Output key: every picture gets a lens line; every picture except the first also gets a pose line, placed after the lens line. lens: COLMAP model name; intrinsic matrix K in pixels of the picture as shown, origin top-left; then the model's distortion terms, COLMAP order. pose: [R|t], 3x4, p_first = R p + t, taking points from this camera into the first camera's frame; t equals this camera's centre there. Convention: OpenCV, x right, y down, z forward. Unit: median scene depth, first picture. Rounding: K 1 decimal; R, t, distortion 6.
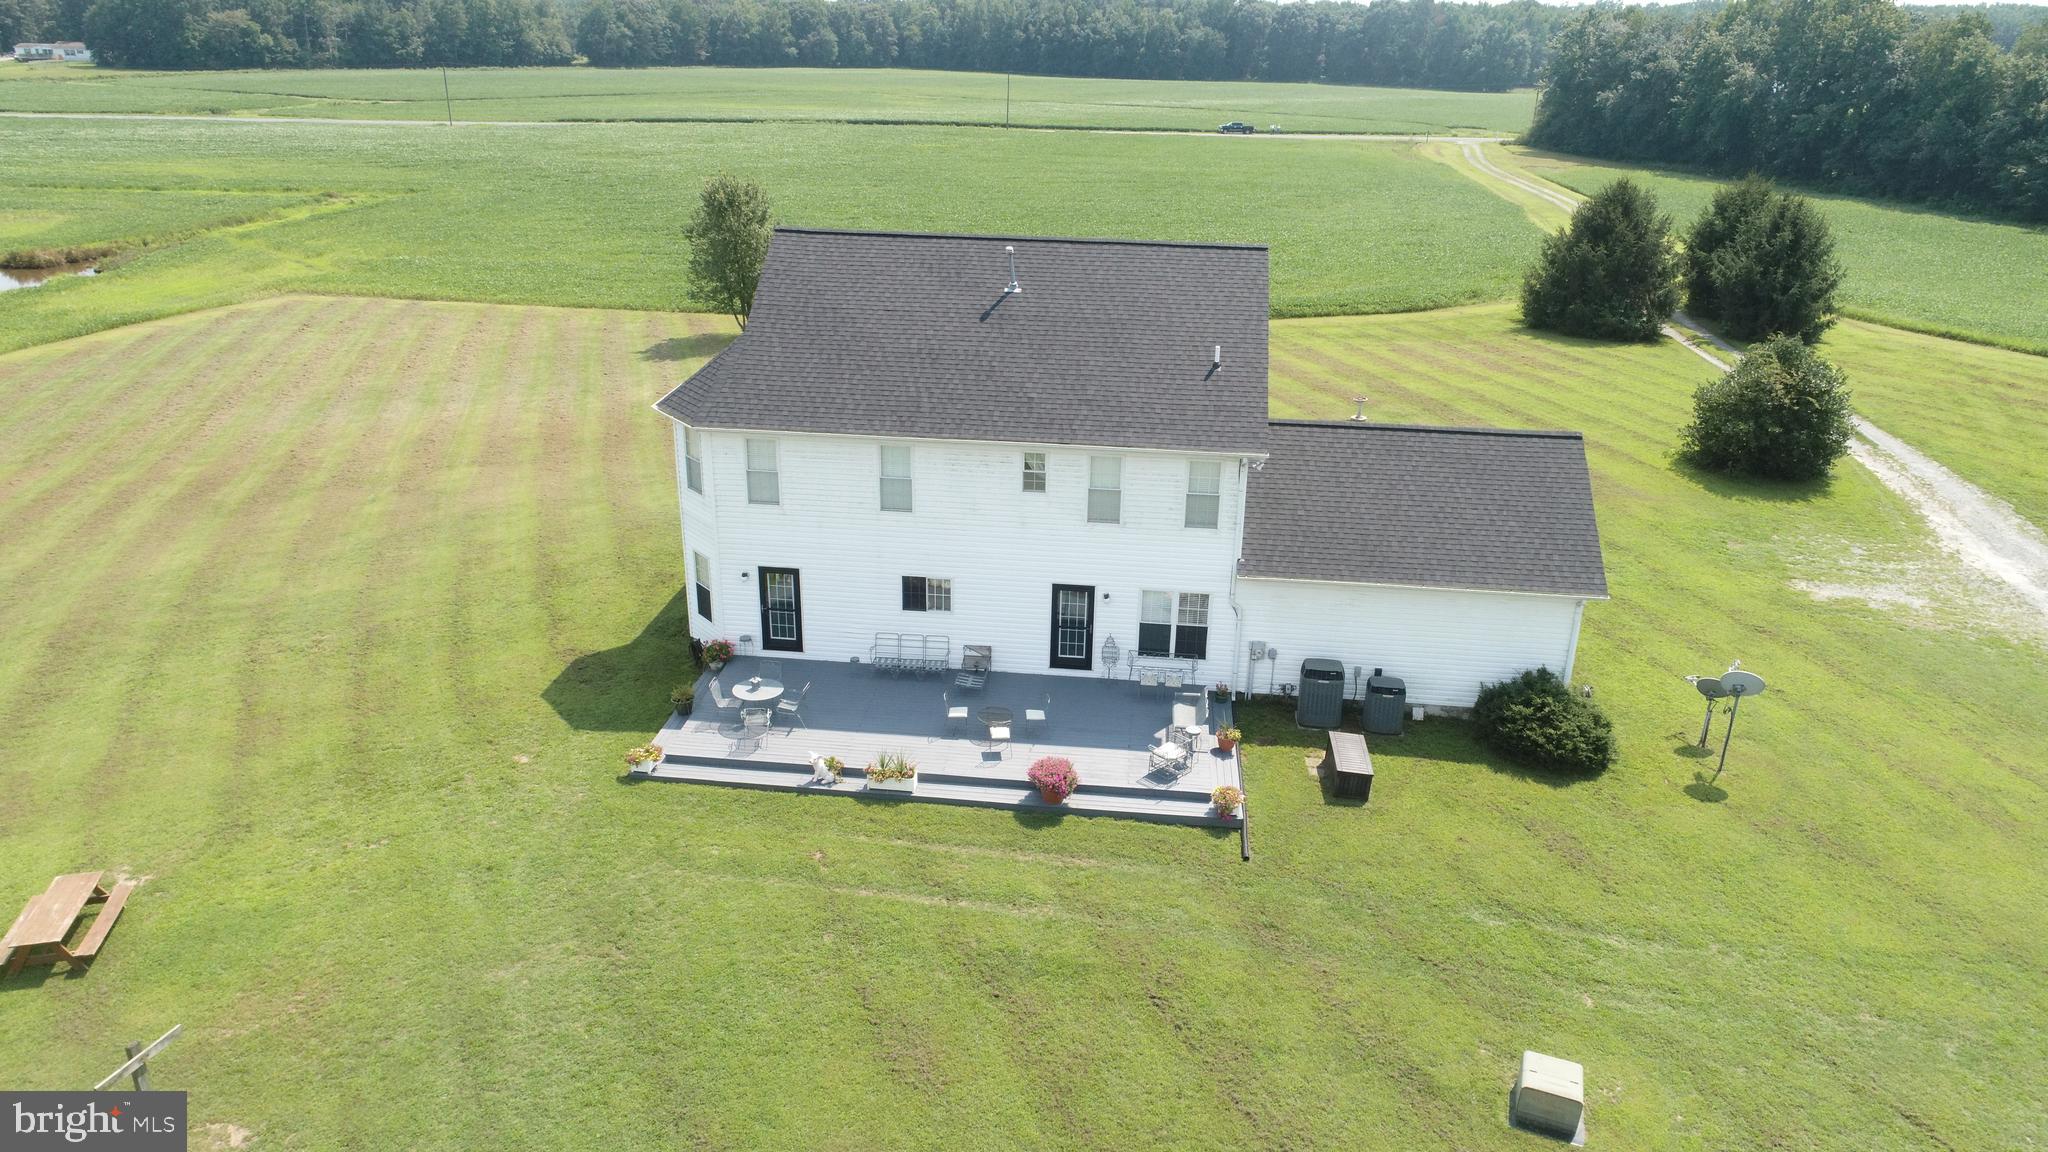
lens RADIAL K [[1379.8, 0, 1024.0], [0, 1379.8, 576.0], [0, 0, 1]] dist [0.001629, 0.003508]
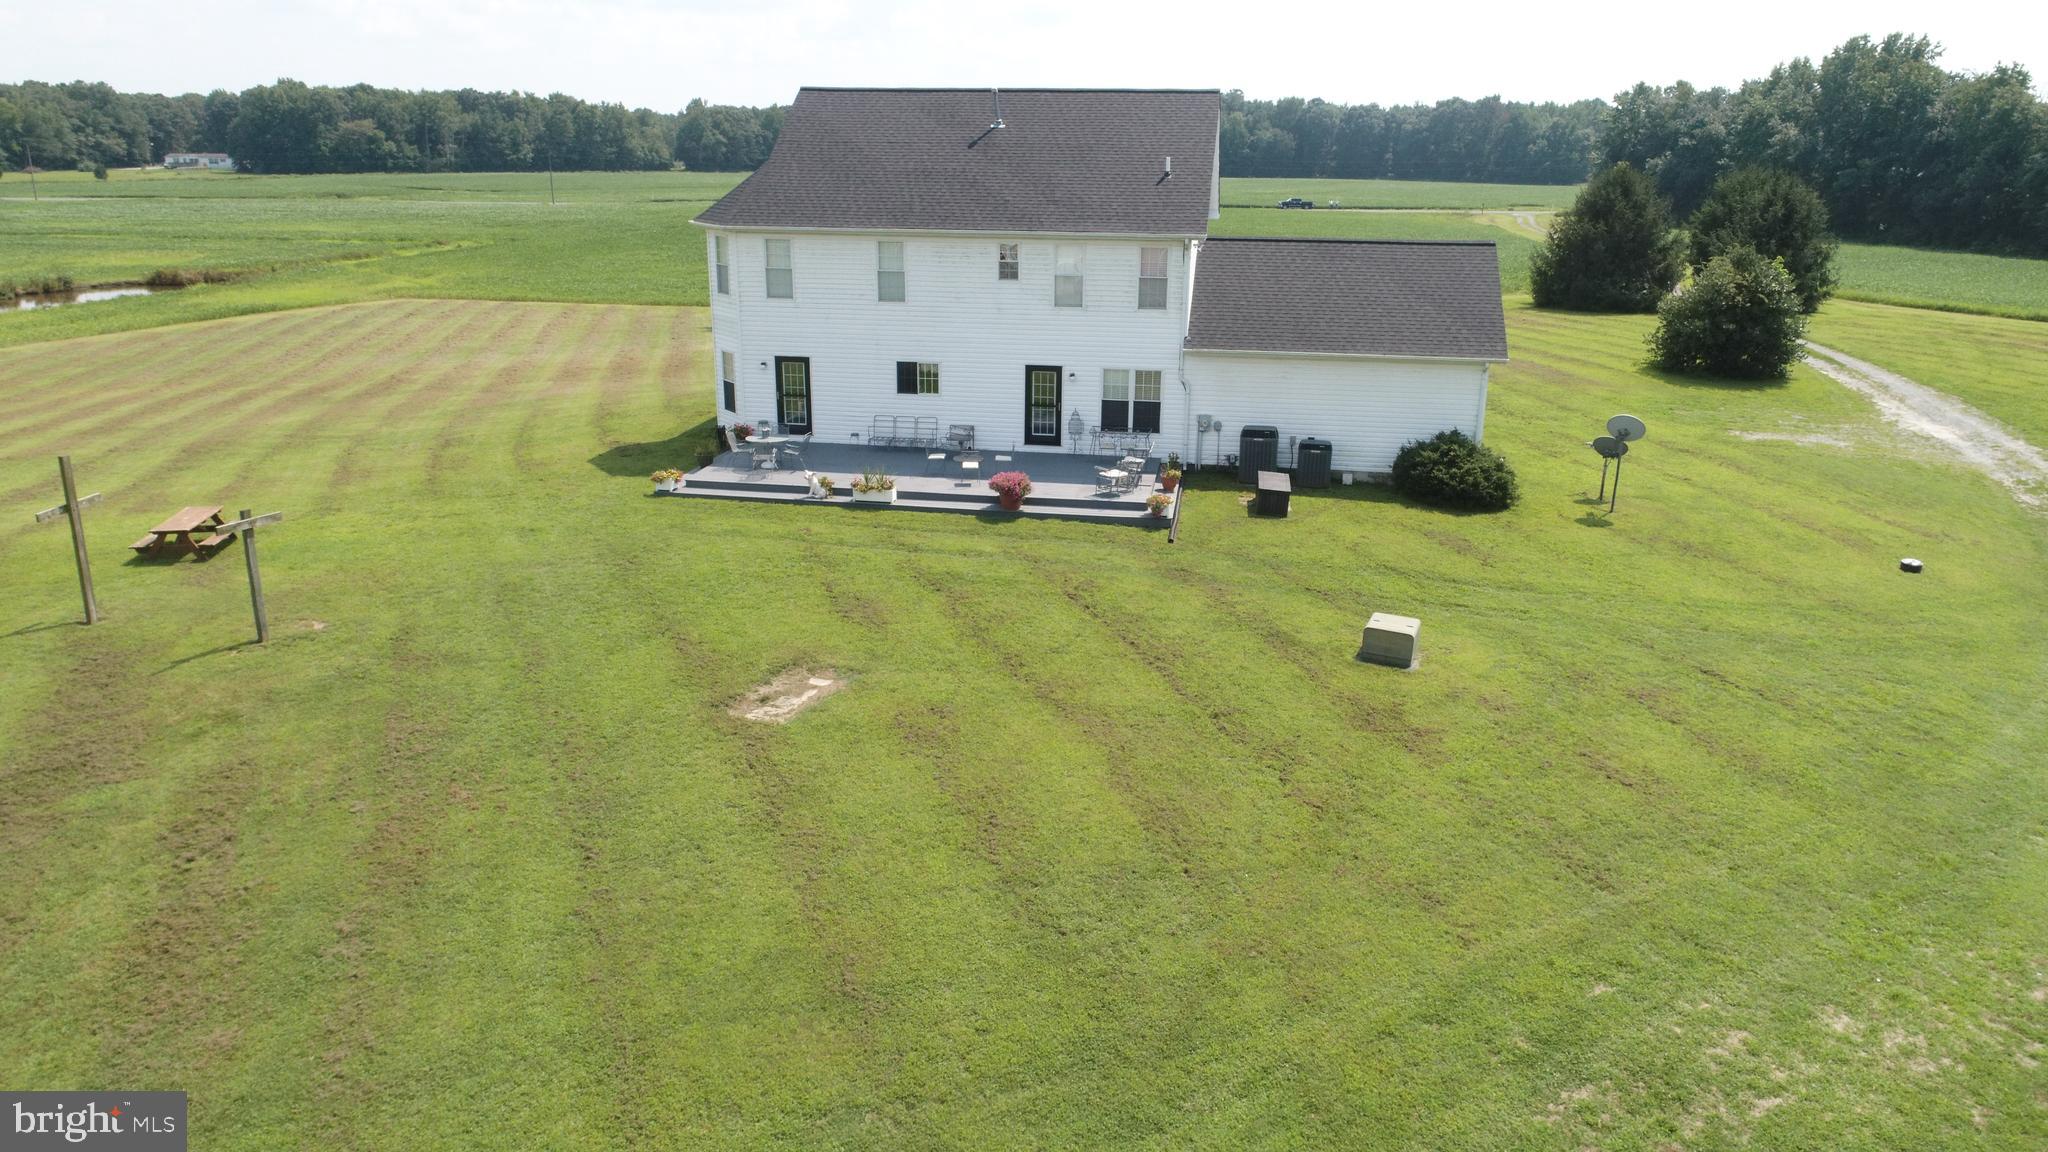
lens RADIAL K [[1377.8, 0, 1024.0], [0, 1377.8, 576.0], [0, 0, 1]] dist [0.001088, 0.001624]
pose [[0.998309, 0.007416, -0.057659, 0.067661], [-0.011969, 0.996801, -0.079028, 0.211741], [0.056888, 0.079585, 0.995203, -0.102423]]
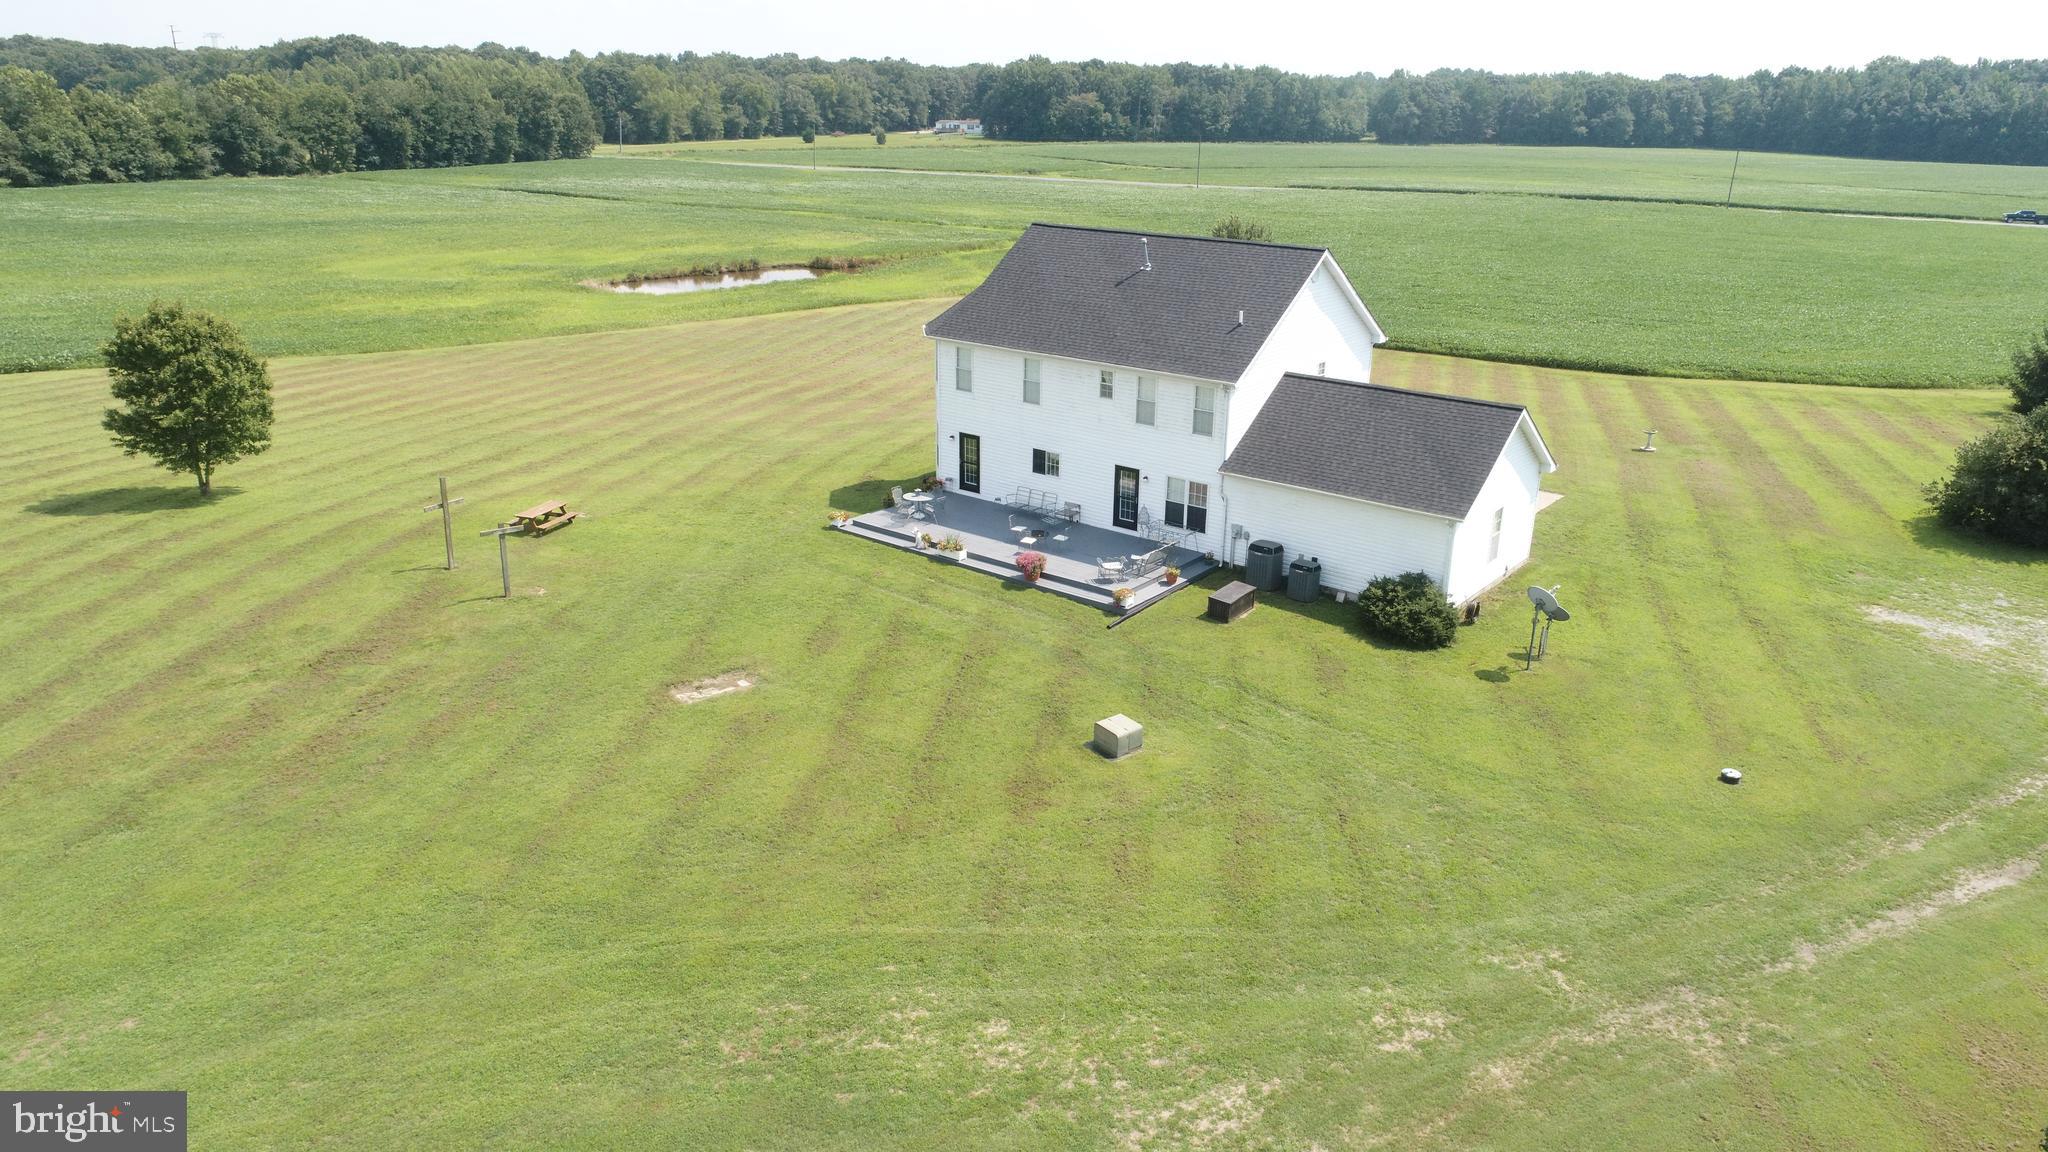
lens RADIAL K [[1379.8, 0, 1024.0], [0, 1379.8, 576.0], [0, 0, 1]] dist [0.001629, 0.003508]
pose [[0.846507, 0.170908, -0.504199, 0.540699], [-0.196722, 0.980457, 0.002067, 0.106697], [0.494699, 0.097437, 0.863585, -0.231431]]
